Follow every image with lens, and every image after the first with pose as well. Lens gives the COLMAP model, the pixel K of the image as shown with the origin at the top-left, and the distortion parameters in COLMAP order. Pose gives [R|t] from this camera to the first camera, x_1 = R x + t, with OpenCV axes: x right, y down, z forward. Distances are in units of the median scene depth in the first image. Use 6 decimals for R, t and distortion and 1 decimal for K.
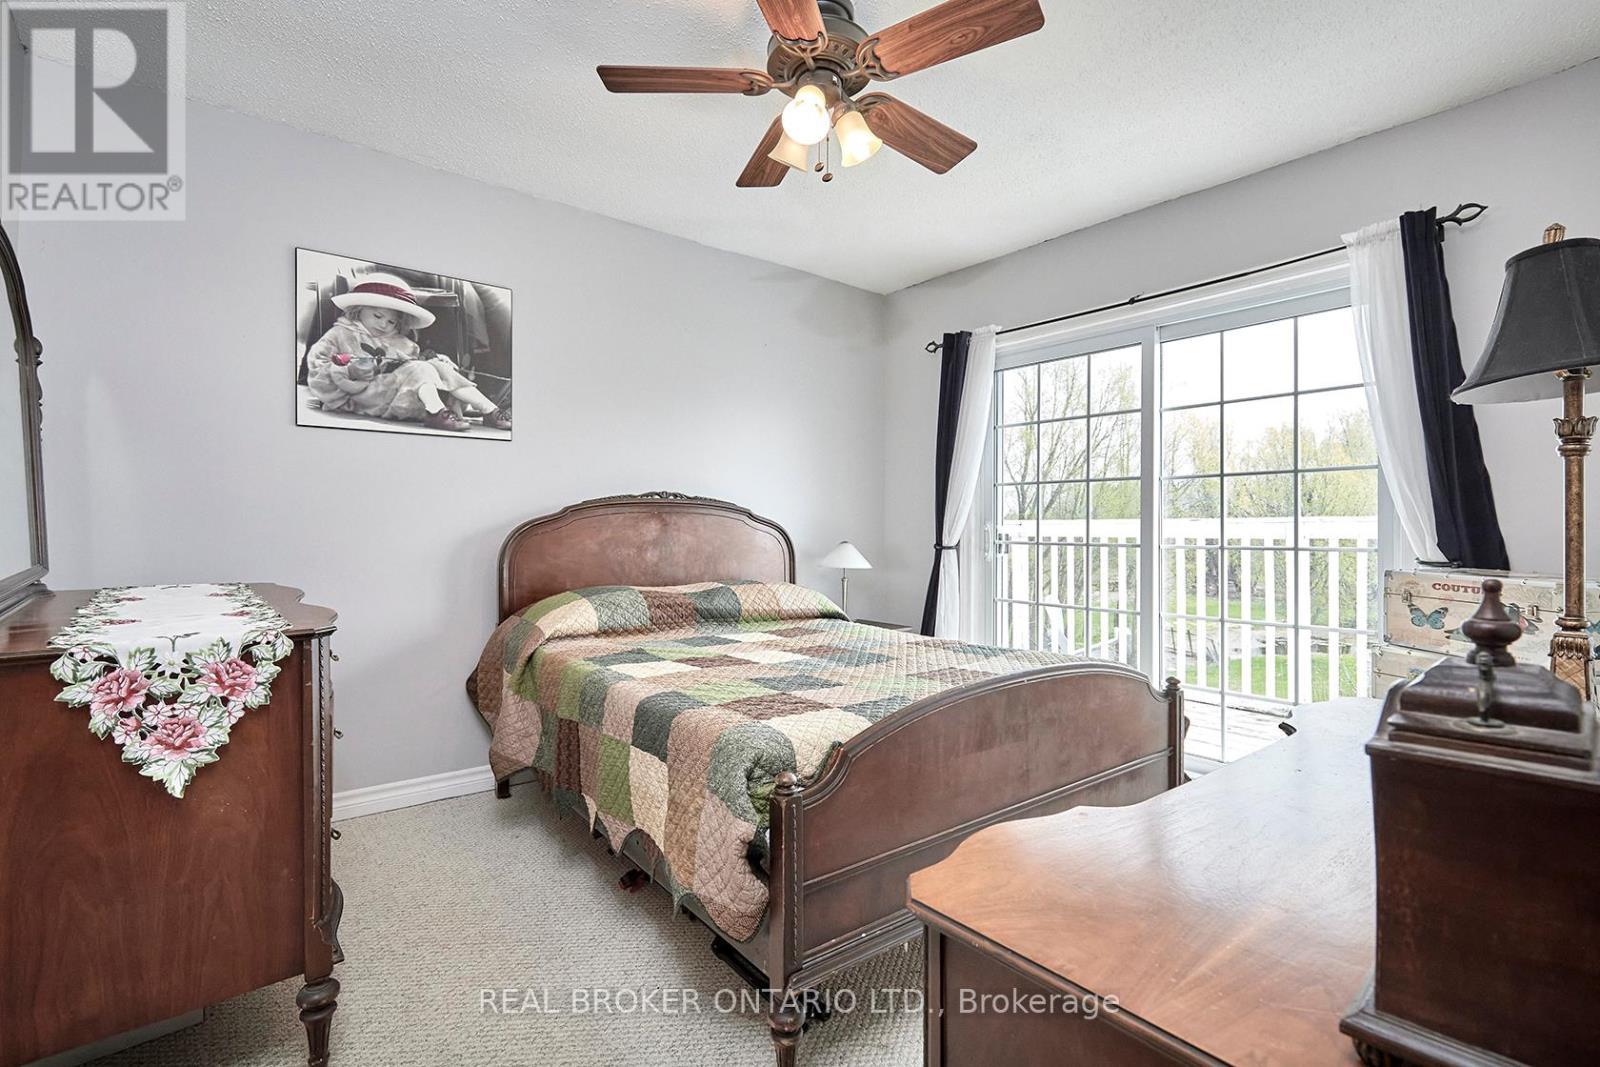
lens RADIAL K [[739.7, 0, 801.1], [0, 739.7, 529.0], [0, 0, 1]] dist [0.005793, -0.001101]
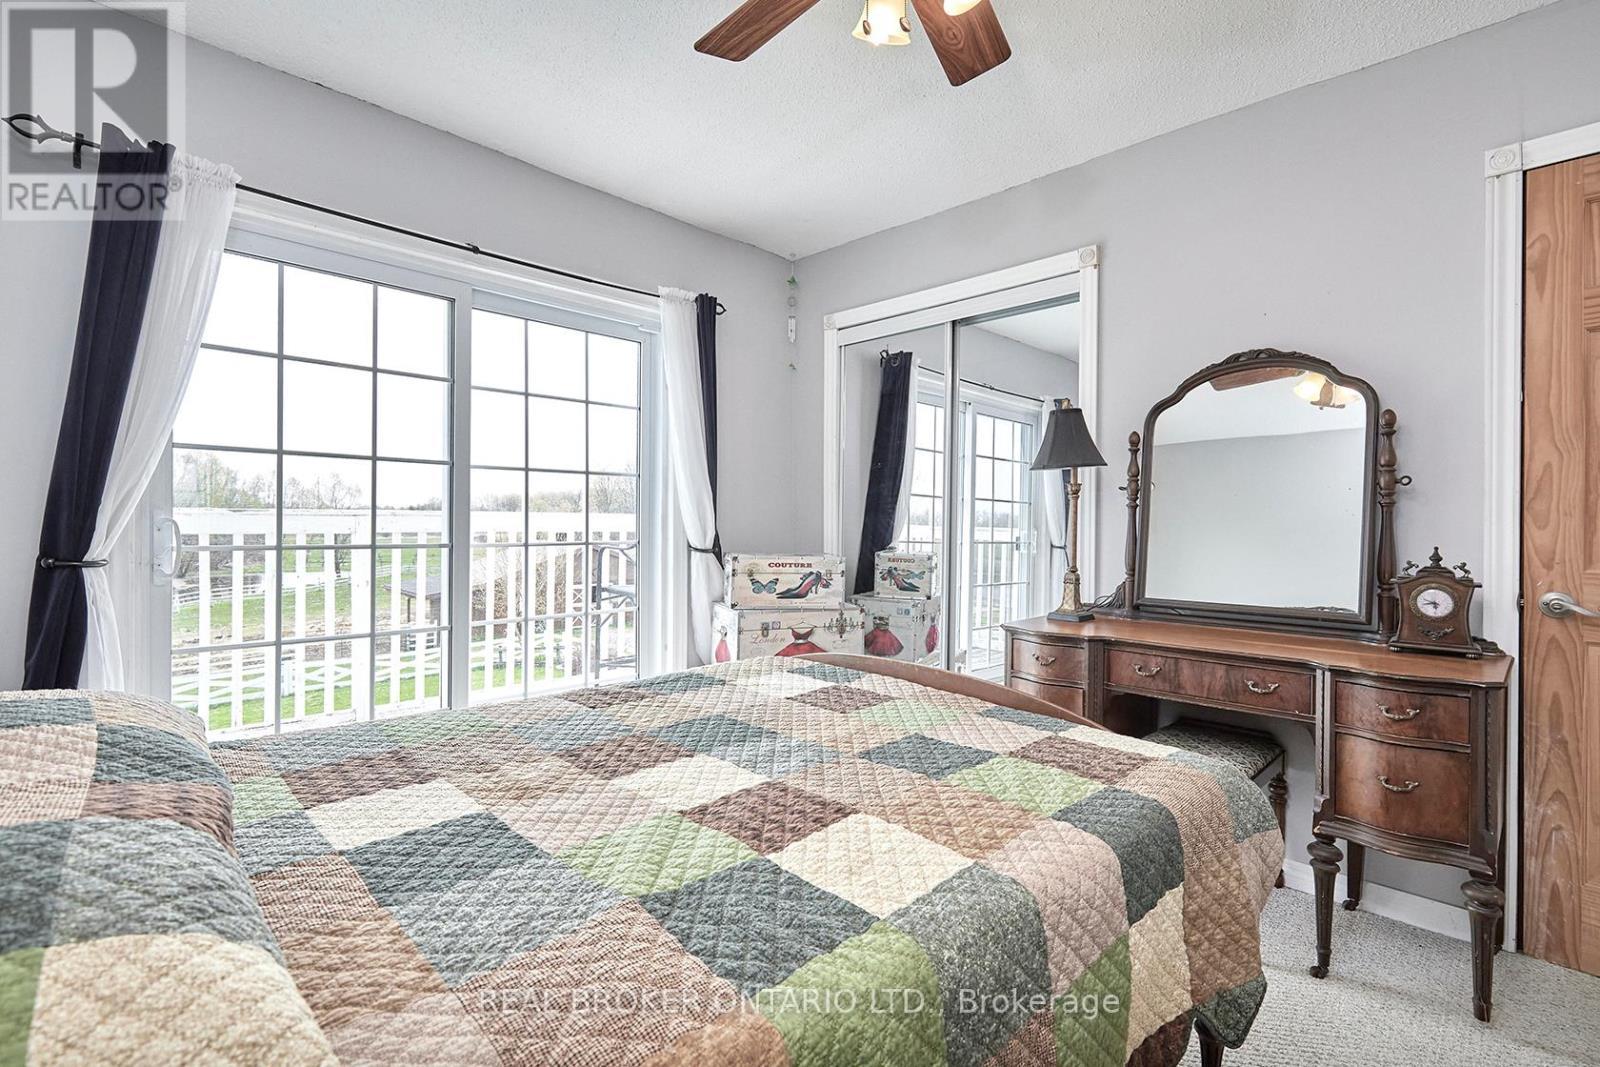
lens RADIAL K [[739.7, 0, 801.1], [0, 739.7, 529.0], [0, 0, 1]] dist [0.005793, -0.001101]
pose [[-0.090787, -0.002289, 0.995868, -0.440337], [-0.006040, 0.999980, 0.001747, 0.001788], [-0.995852, -0.005856, -0.090799, 0.755196]]
